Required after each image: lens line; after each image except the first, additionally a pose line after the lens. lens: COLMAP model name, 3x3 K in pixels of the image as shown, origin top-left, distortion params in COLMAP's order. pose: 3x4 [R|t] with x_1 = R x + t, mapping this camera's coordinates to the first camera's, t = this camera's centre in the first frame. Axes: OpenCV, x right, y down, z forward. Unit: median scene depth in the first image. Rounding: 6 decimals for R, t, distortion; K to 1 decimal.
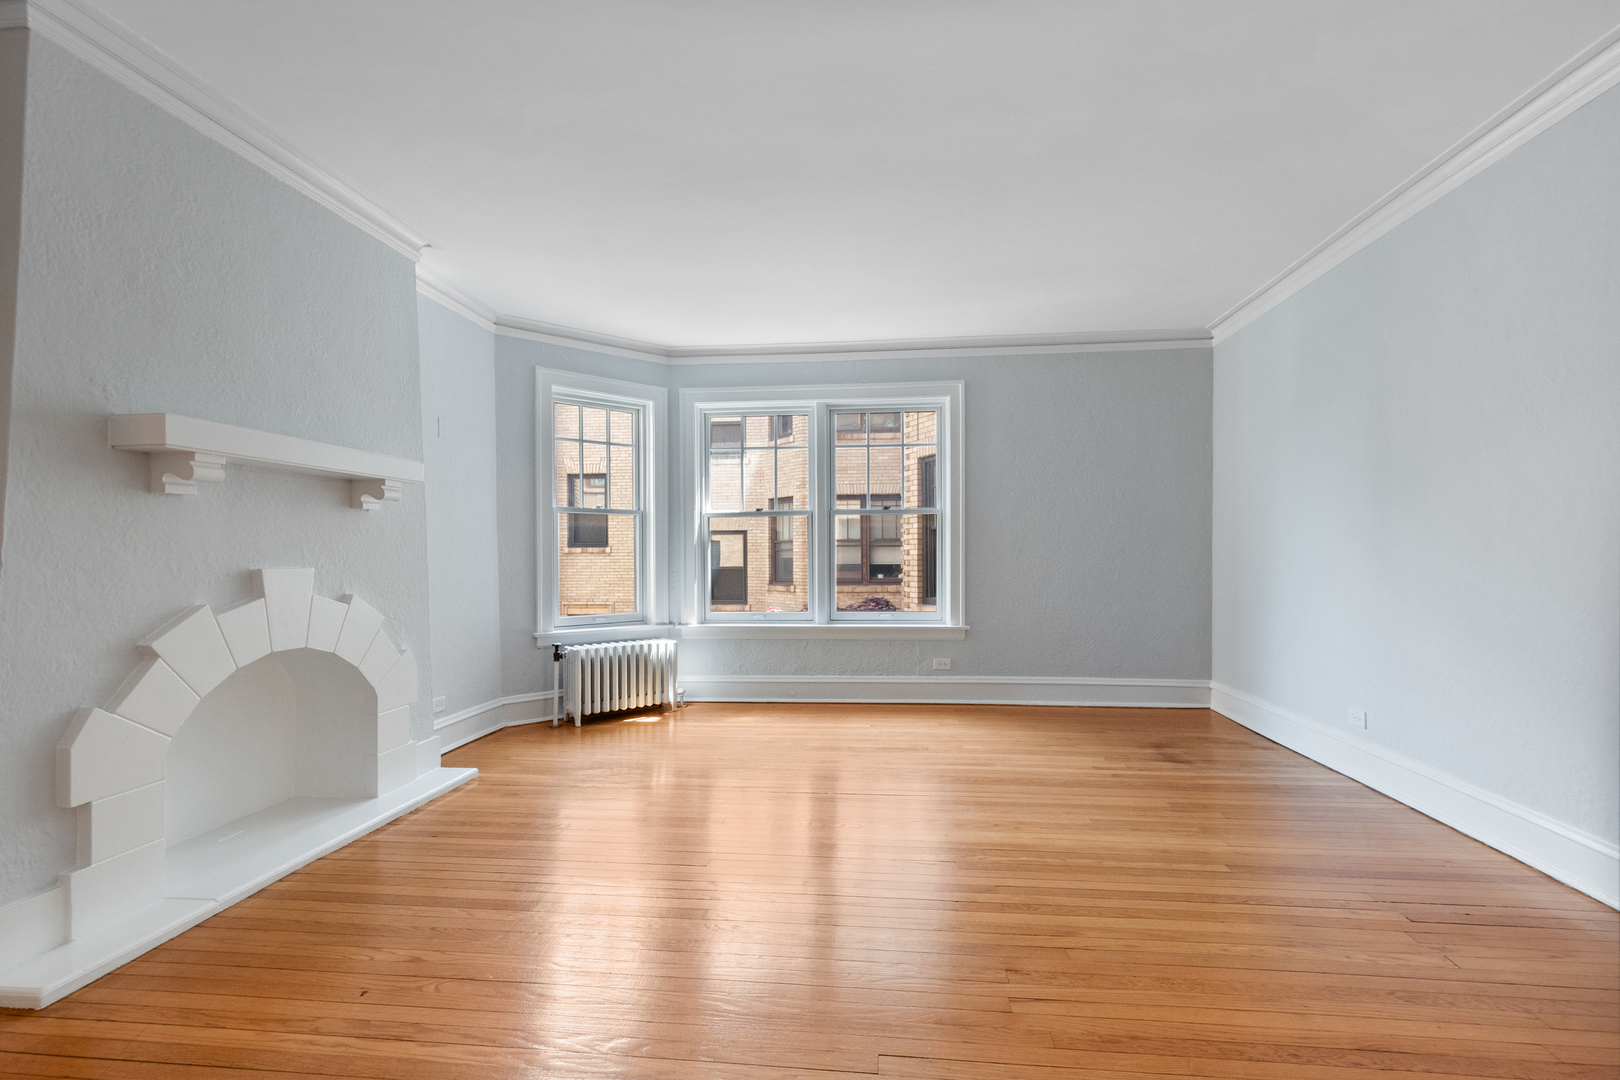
lens RADIAL K [[710.7, 0, 825.0], [0, 710.7, 559.3], [0, 0, 1]] dist [0.006944, -0.000809]
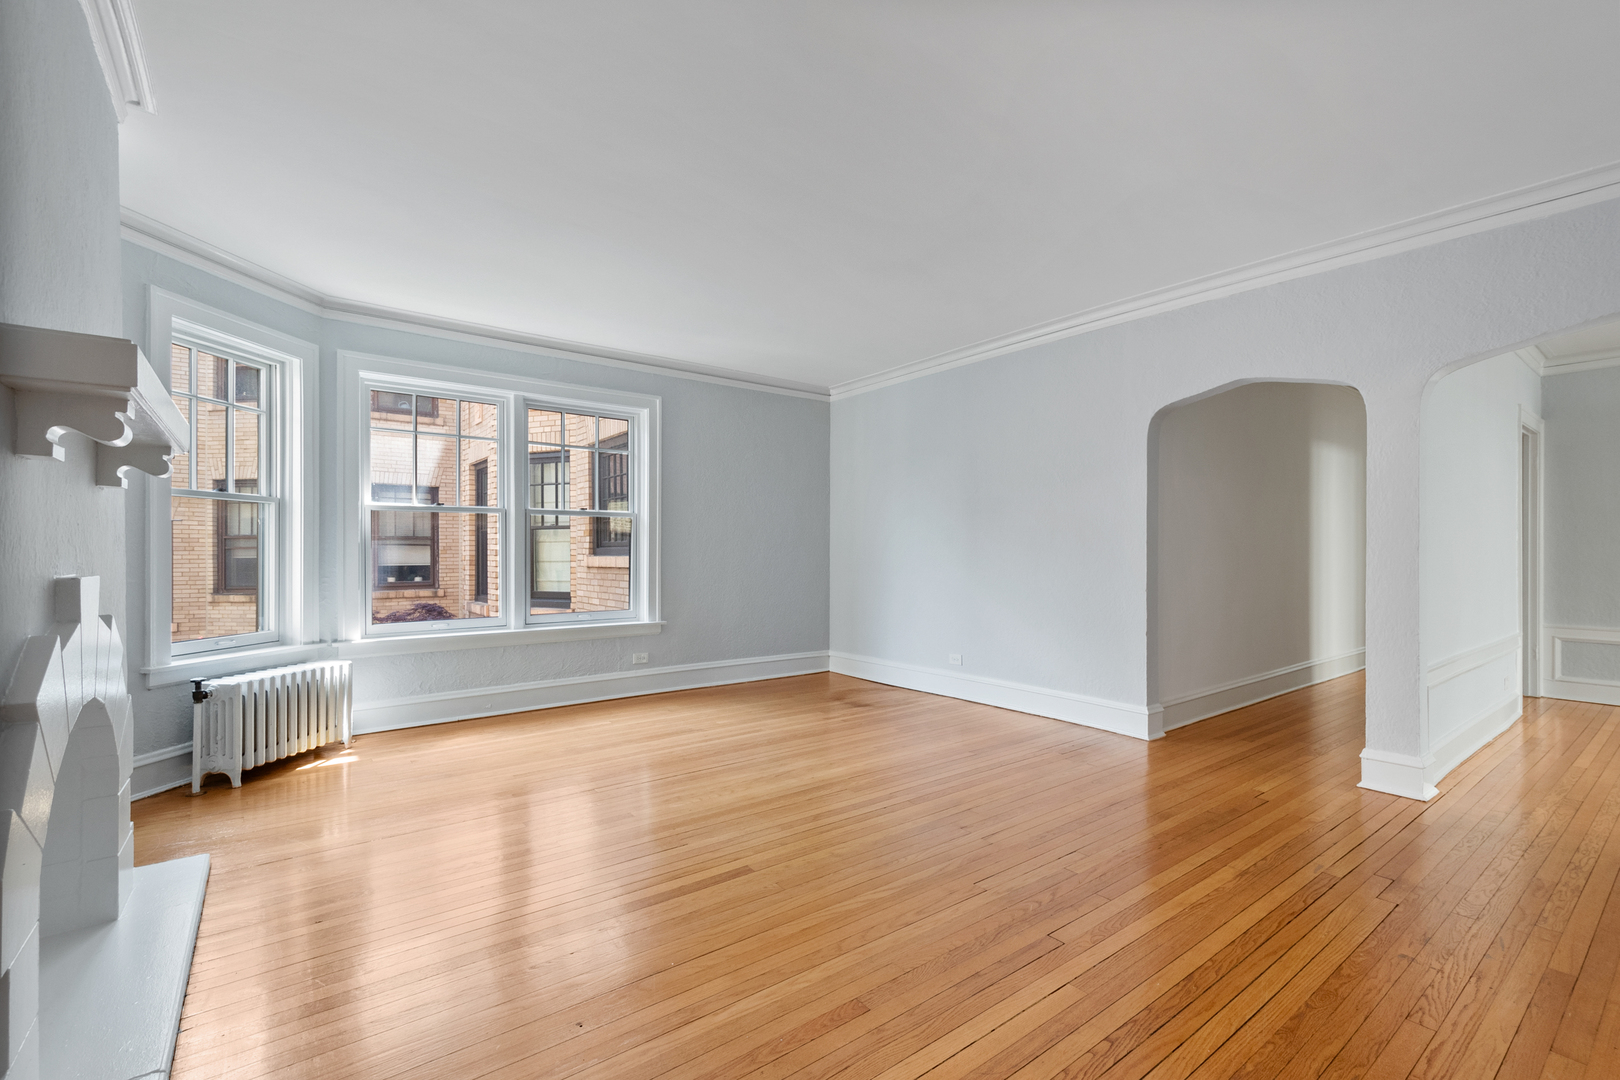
lens RADIAL K [[710.7, 0, 826.8], [0, 710.7, 553.7], [0, 0, 1]] dist [0.006944, -0.000809]
pose [[0.722565, 0.004551, 0.691288, -0.392120], [0.001329, 0.999967, -0.007973, -0.001046], [-0.691302, 0.006680, 0.722535, 0.034725]]
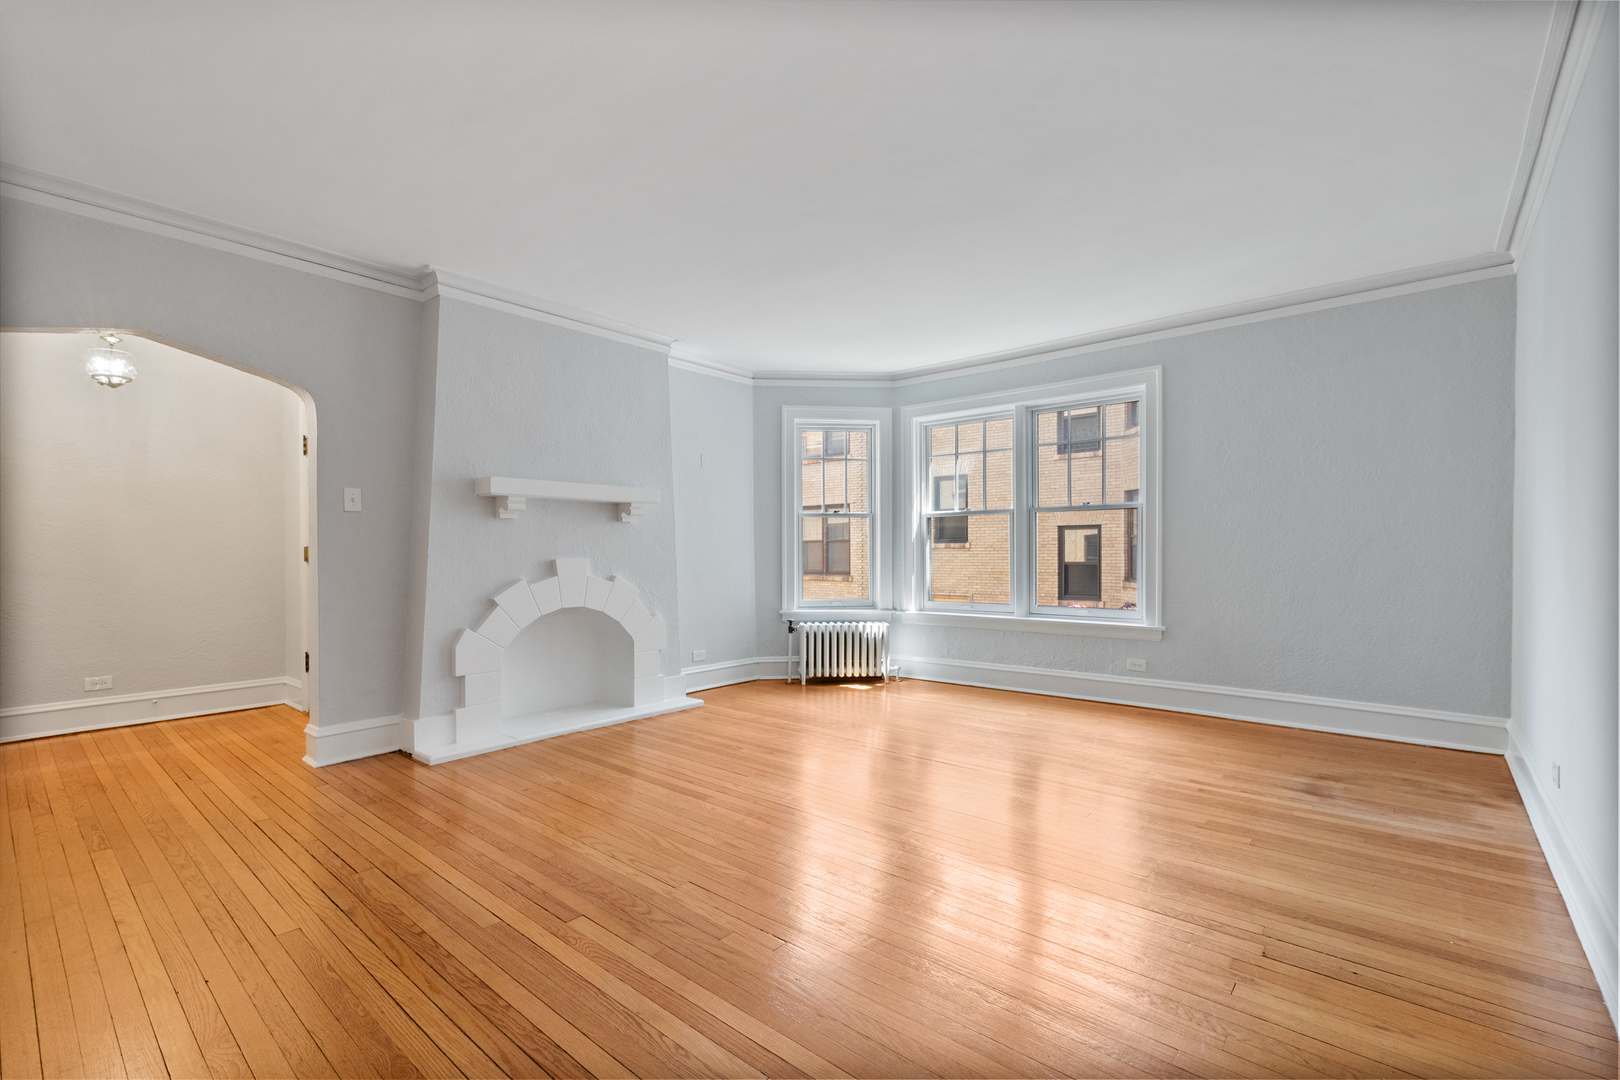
lens RADIAL K [[710.7, 0, 823.9], [0, 710.7, 556.5], [0, 0, 1]] dist [0.006944, -0.000809]
pose [[0.825129, 0.005804, -0.564915, 0.375739], [-0.003761, 0.999981, 0.004781, -0.001738], [0.564932, -0.001820, 0.825136, -0.028186]]
